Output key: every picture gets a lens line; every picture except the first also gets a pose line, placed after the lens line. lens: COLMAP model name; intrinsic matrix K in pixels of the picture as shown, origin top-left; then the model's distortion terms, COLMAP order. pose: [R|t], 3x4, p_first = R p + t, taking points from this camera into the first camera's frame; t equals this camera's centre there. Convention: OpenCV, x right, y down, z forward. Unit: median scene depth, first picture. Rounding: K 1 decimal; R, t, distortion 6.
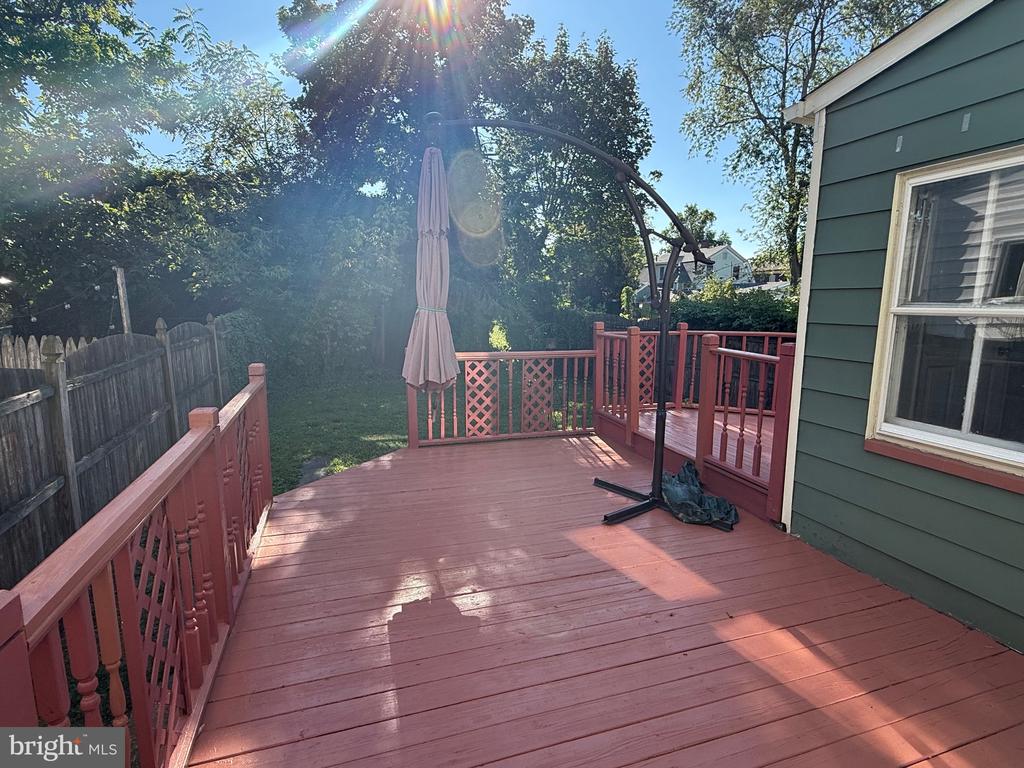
lens RADIAL K [[519.6, 0, 511.6], [0, 519.6, 388.6], [0, 0, 1]] dist [-0.000655, 0.001019]
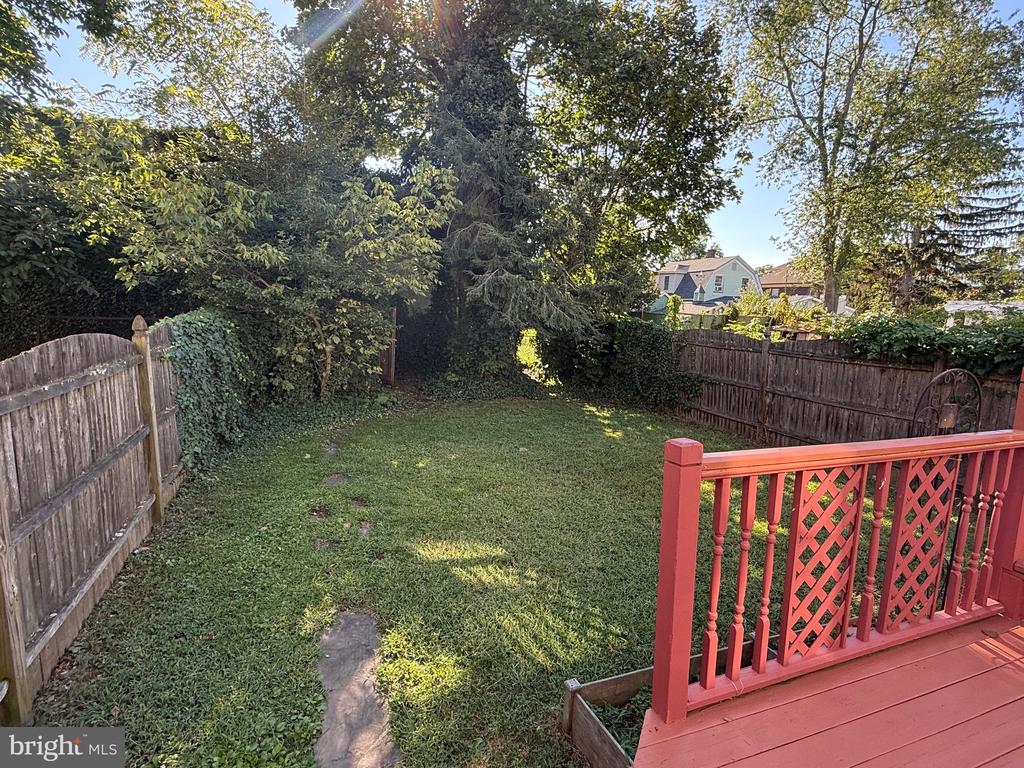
lens RADIAL K [[525.8, 0, 512.0], [0, 525.8, 384.0], [0, 0, 1]] dist [0.006378, 0.002015]
pose [[0.998712, 0.024579, 0.044383, -0.121159], [-0.023584, 0.999462, -0.022800, -0.039175], [-0.044920, 0.021724, 0.998754, 0.243397]]
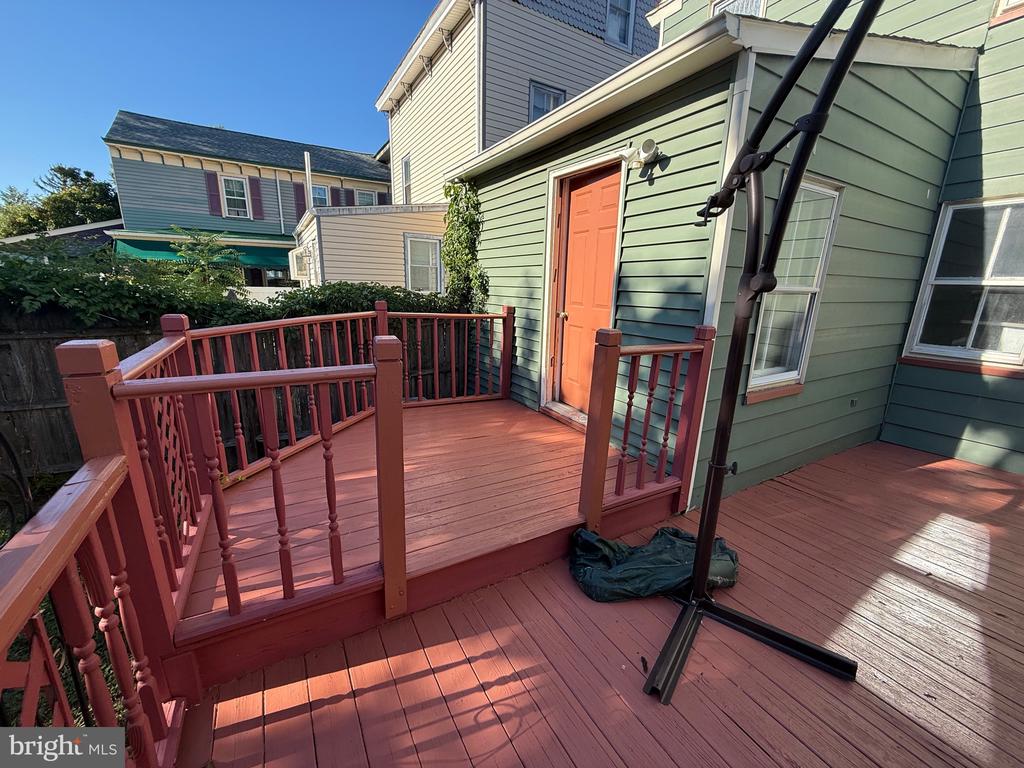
lens RADIAL K [[410.7, 0, 512.0], [0, 410.7, 384.0], [0, 0, 1]] dist [0.001594, -0.000094]
pose [[-0.189713, -0.231262, 0.954215, -0.209759], [0.149606, 0.953708, 0.260883, -0.454983], [-0.970375, 0.192249, -0.146332, 2.955442]]
